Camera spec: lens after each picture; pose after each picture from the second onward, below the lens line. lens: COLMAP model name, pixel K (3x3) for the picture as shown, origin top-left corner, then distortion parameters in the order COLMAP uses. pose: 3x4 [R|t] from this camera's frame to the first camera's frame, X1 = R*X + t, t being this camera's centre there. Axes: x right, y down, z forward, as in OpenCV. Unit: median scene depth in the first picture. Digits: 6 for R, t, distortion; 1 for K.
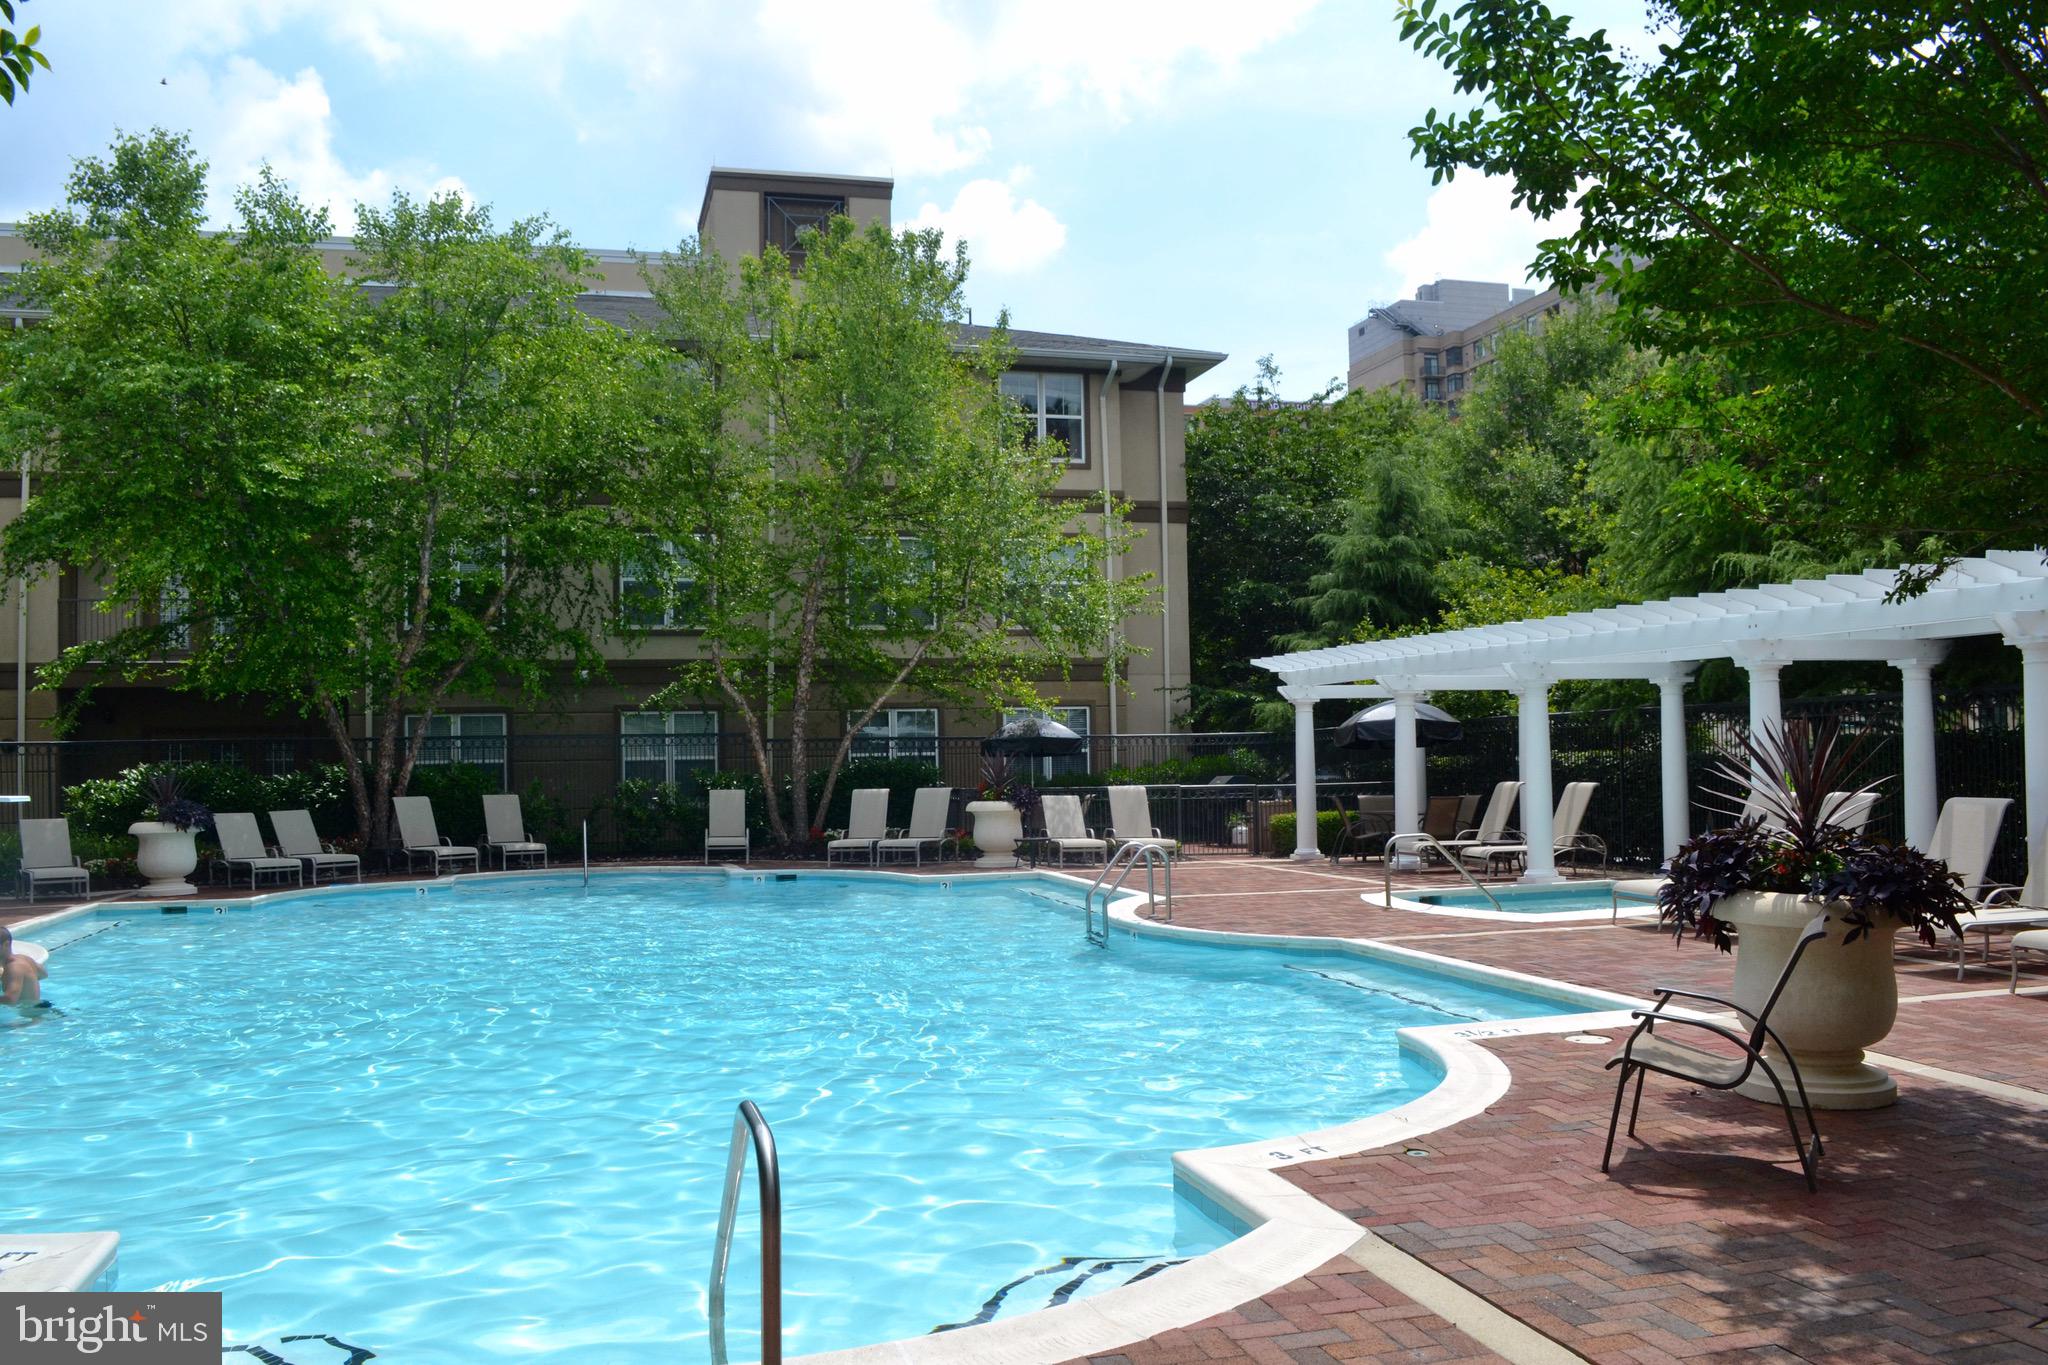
lens RADIAL K [[1661.3, 0, 1024.0], [0, 1661.3, 682.5], [0, 0, 1]] dist [-0.013277, -0.002732]
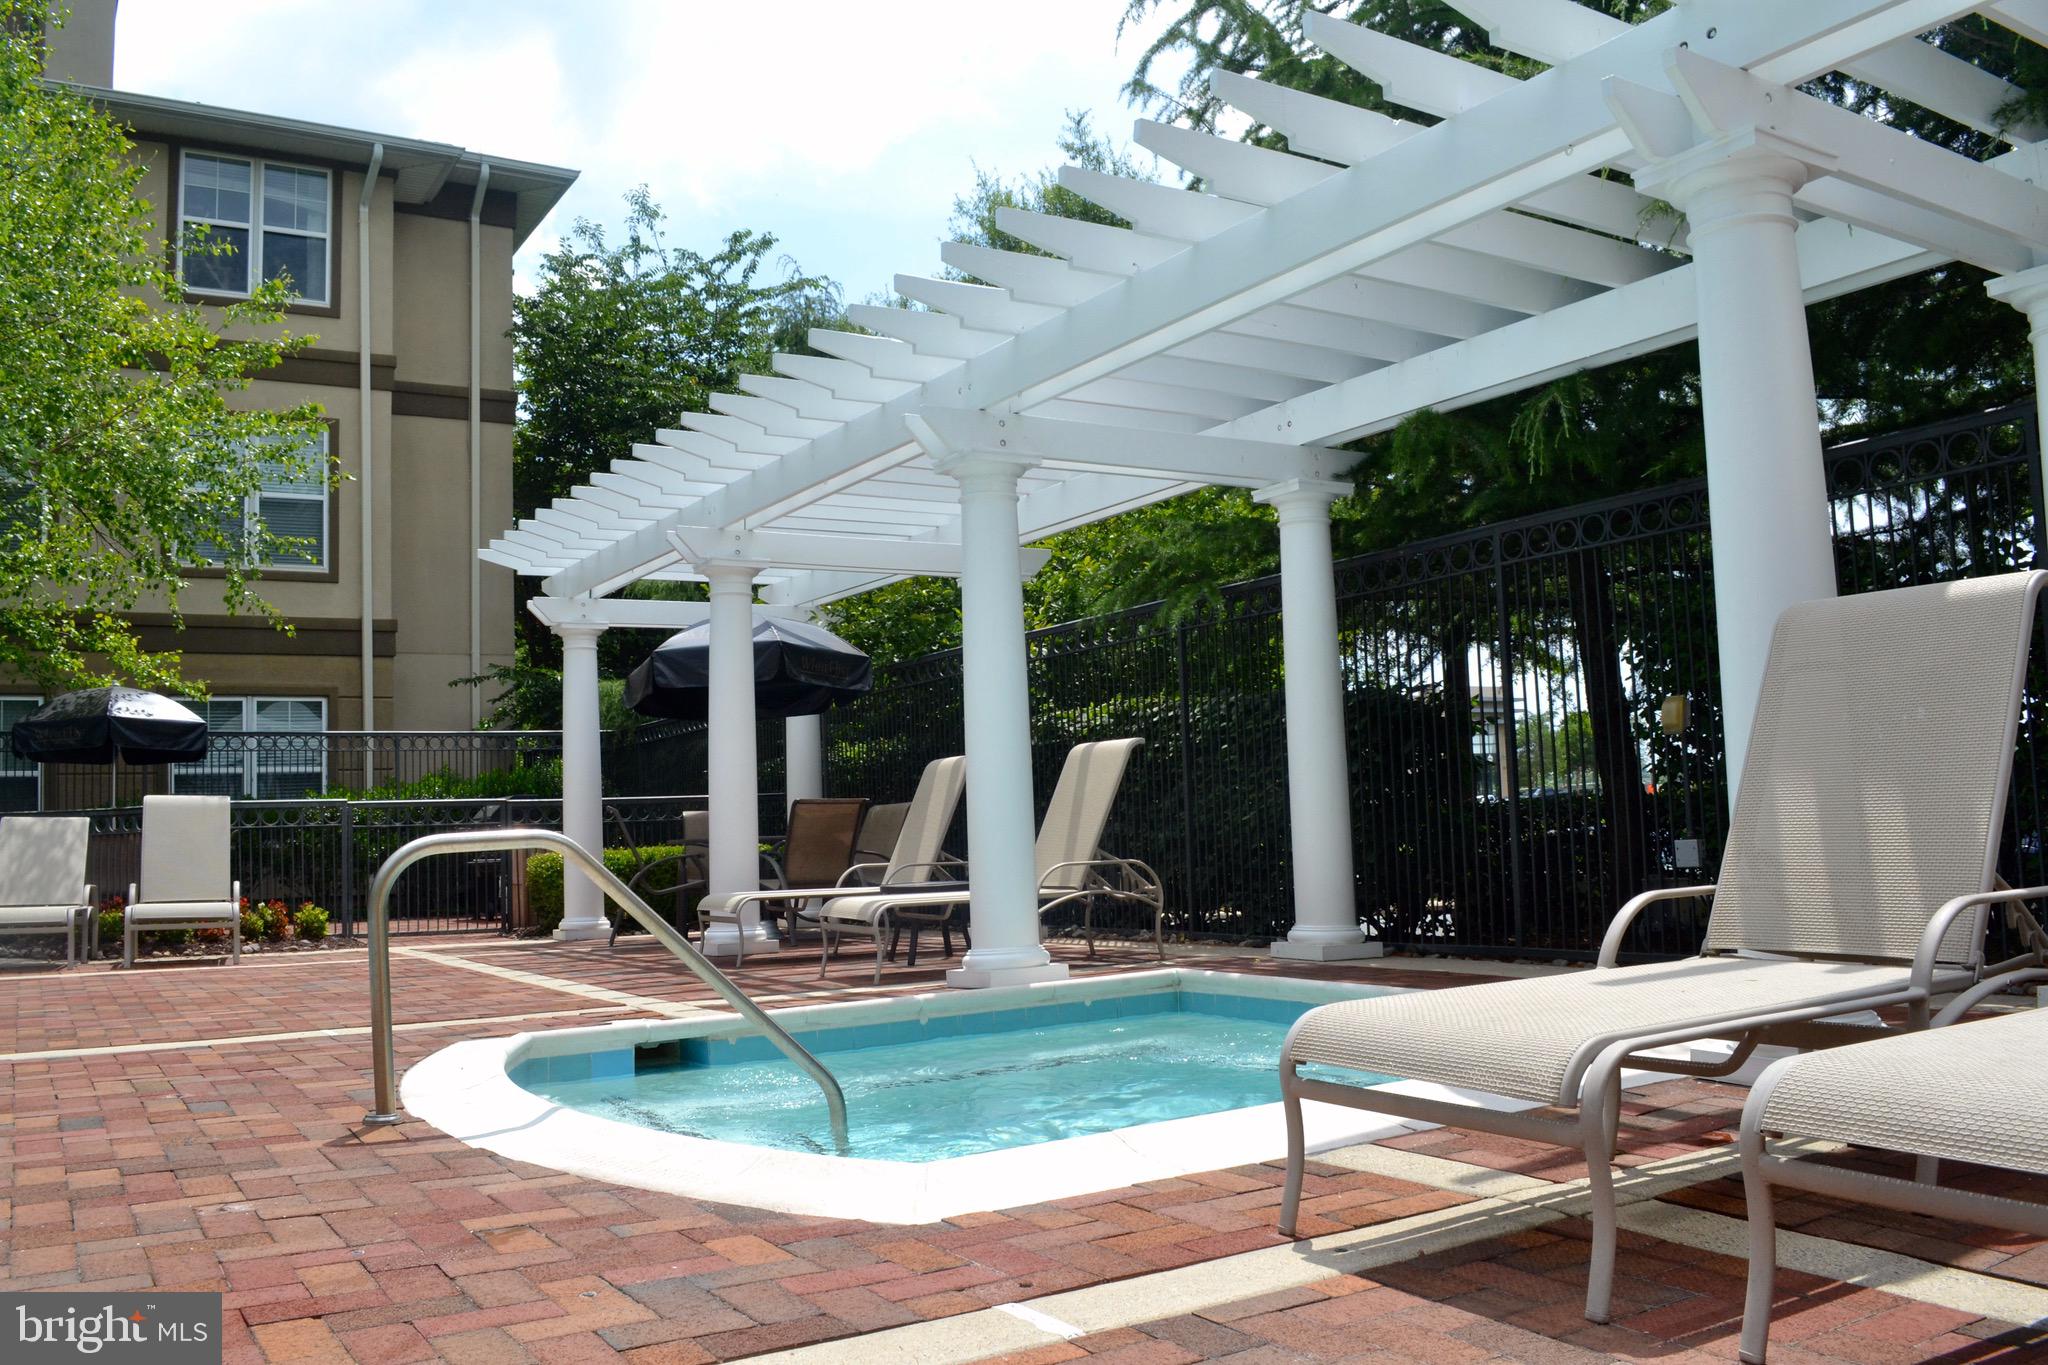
lens RADIAL K [[1661.3, 0, 1024.0], [0, 1661.3, 682.5], [0, 0, 1]] dist [-0.013277, -0.002732]
pose [[0.958801, 0.011131, 0.283862, 0.182622], [0.002399, 0.998879, -0.047273, 0.061954], [-0.284070, 0.046007, 0.957699, 0.558194]]
